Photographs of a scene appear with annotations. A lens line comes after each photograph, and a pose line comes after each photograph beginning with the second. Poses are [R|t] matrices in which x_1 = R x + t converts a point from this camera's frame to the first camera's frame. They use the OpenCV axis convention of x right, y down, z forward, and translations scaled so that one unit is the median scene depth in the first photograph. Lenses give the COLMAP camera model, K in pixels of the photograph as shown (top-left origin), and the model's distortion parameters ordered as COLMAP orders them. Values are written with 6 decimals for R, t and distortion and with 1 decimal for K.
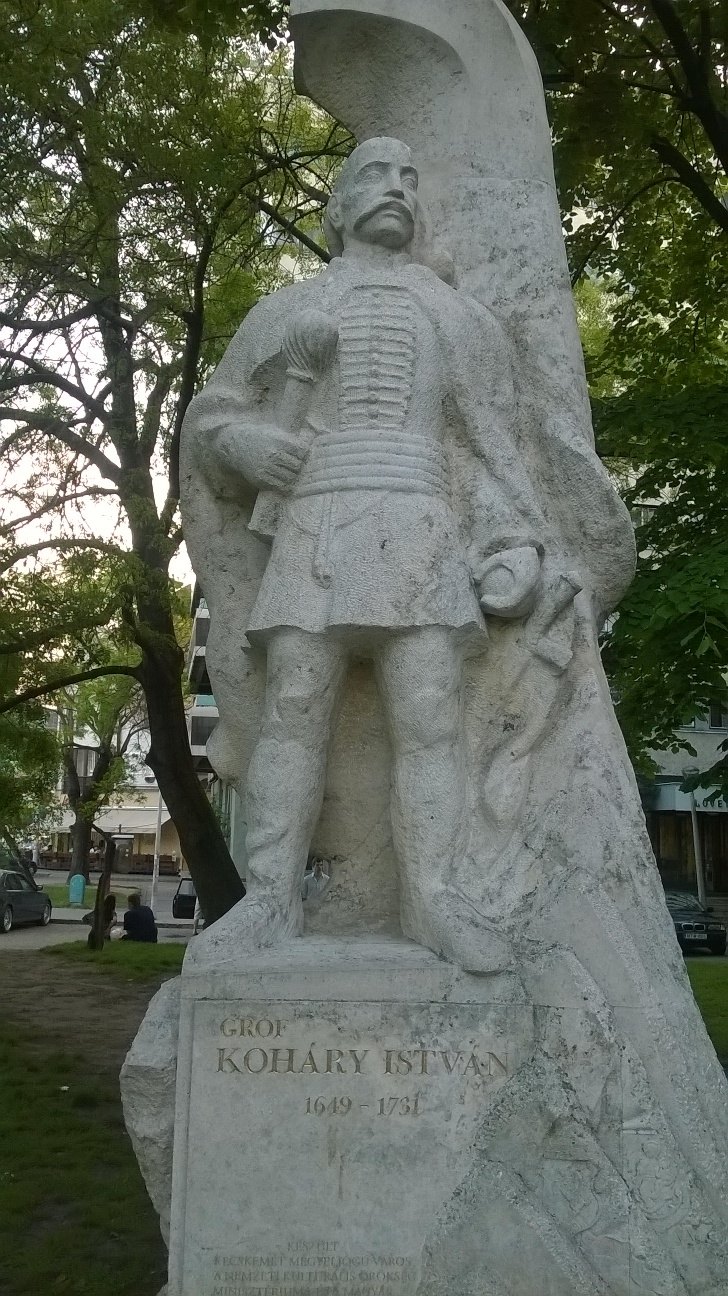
lens RADIAL K [[1033.5, 0, 375.9], [0, 1033.5, 651.3], [0, 0, 1]] dist [-0.009983, -0.090617]
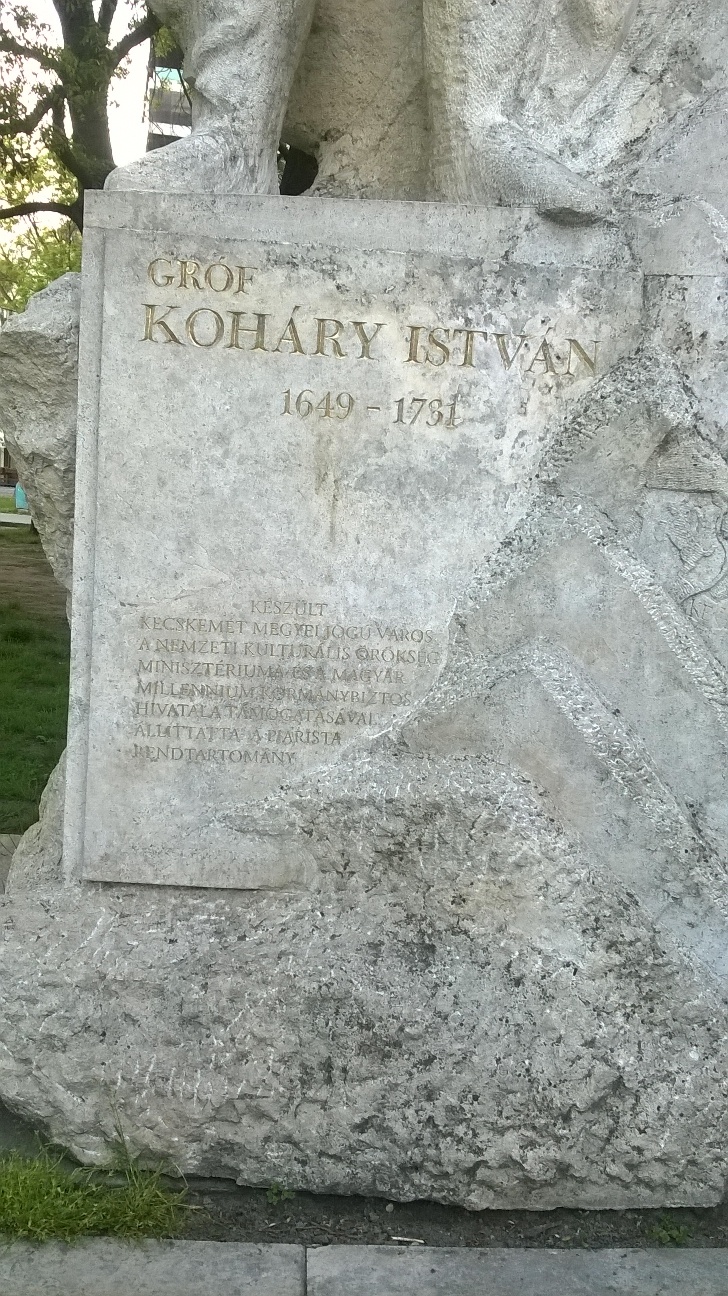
lens RADIAL K [[1009.9, 0, 364.0], [0, 1009.9, 648.0], [0, 0, 1]] dist [0.010752, -0.080373]
pose [[0.998428, 0.037304, 0.041841, -0.037949], [-0.048573, 0.948324, 0.313565, 0.384356], [-0.027982, -0.315104, 0.948645, 0.347892]]
